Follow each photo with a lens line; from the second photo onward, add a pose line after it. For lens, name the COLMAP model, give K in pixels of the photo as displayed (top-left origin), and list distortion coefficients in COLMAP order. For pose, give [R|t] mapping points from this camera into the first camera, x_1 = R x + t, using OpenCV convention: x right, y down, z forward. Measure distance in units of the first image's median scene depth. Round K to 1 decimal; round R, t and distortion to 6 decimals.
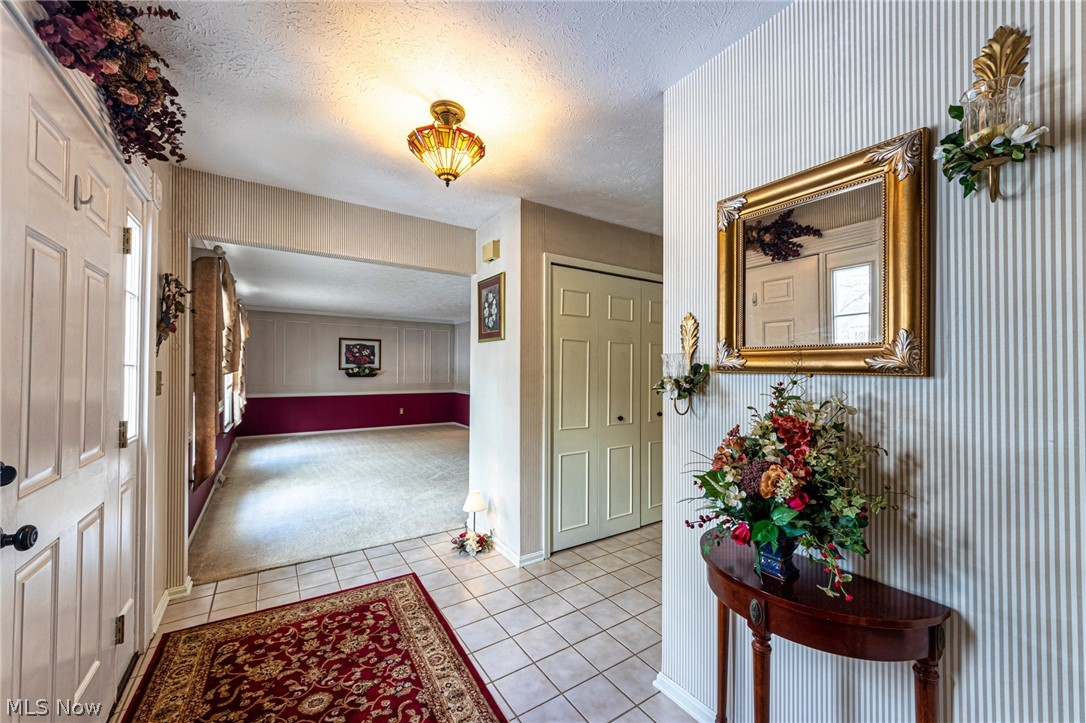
lens RADIAL K [[410.1, 0, 542.9], [0, 410.1, 366.2], [0, 0, 1]] dist [0.000809, 0.000215]
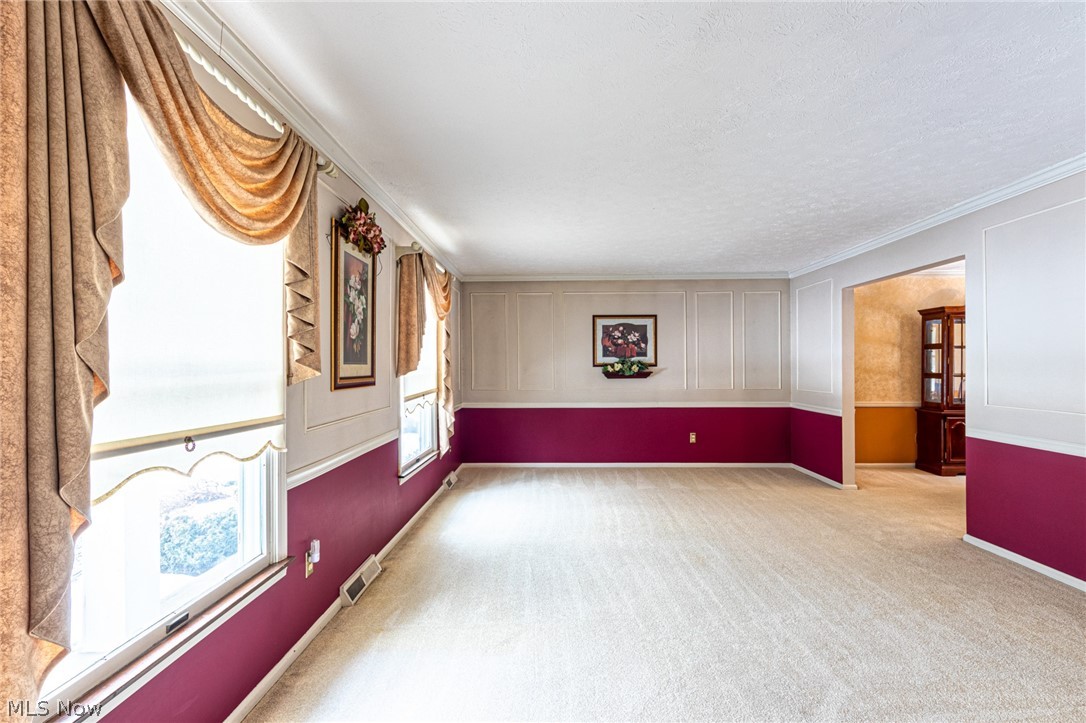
lens RADIAL K [[489.7, 0, 544.9], [0, 489.7, 365.5], [0, 0, 1]] dist [0.002926, 0.000477]
pose [[0.823270, -0.009280, -0.567574, -0.177869], [0.013803, 0.999898, 0.003673, 0.004498], [0.567482, -0.010858, 0.823314, 0.455317]]
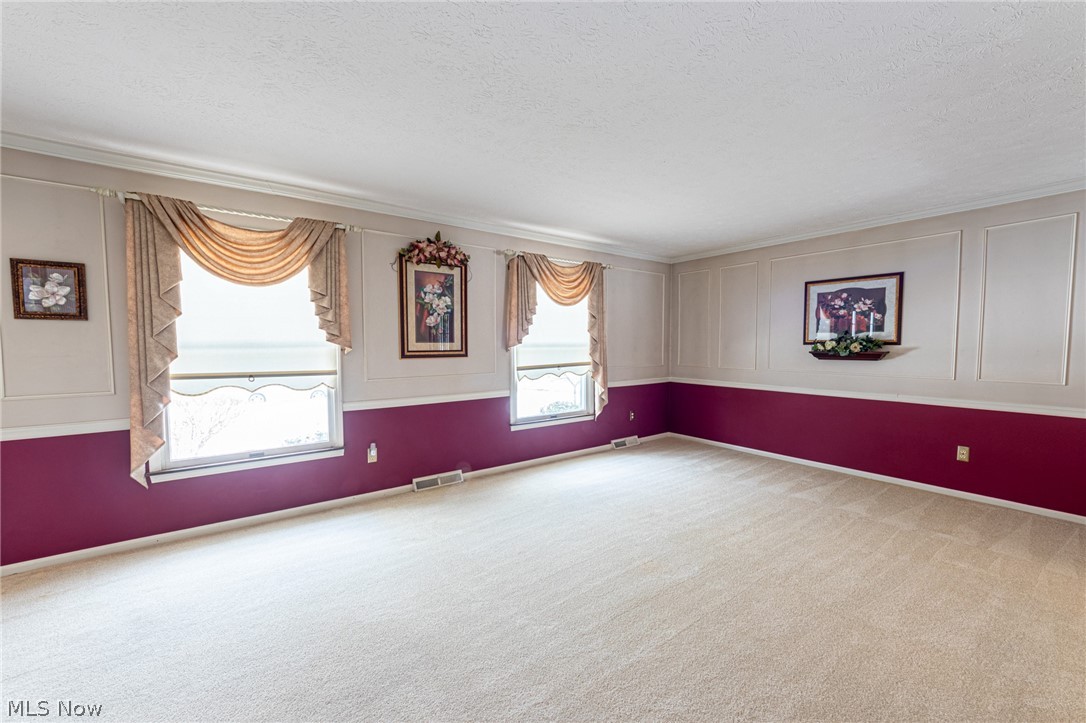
lens RADIAL K [[428.2, 0, 546.7], [0, 428.2, 364.4], [0, 0, 1]] dist [-0.000063, -0.000229]
pose [[0.053388, 0.046884, -0.997473, 0.035227], [0.010895, 0.998810, 0.047530, 0.006514], [0.998514, -0.013405, 0.052813, 0.851762]]
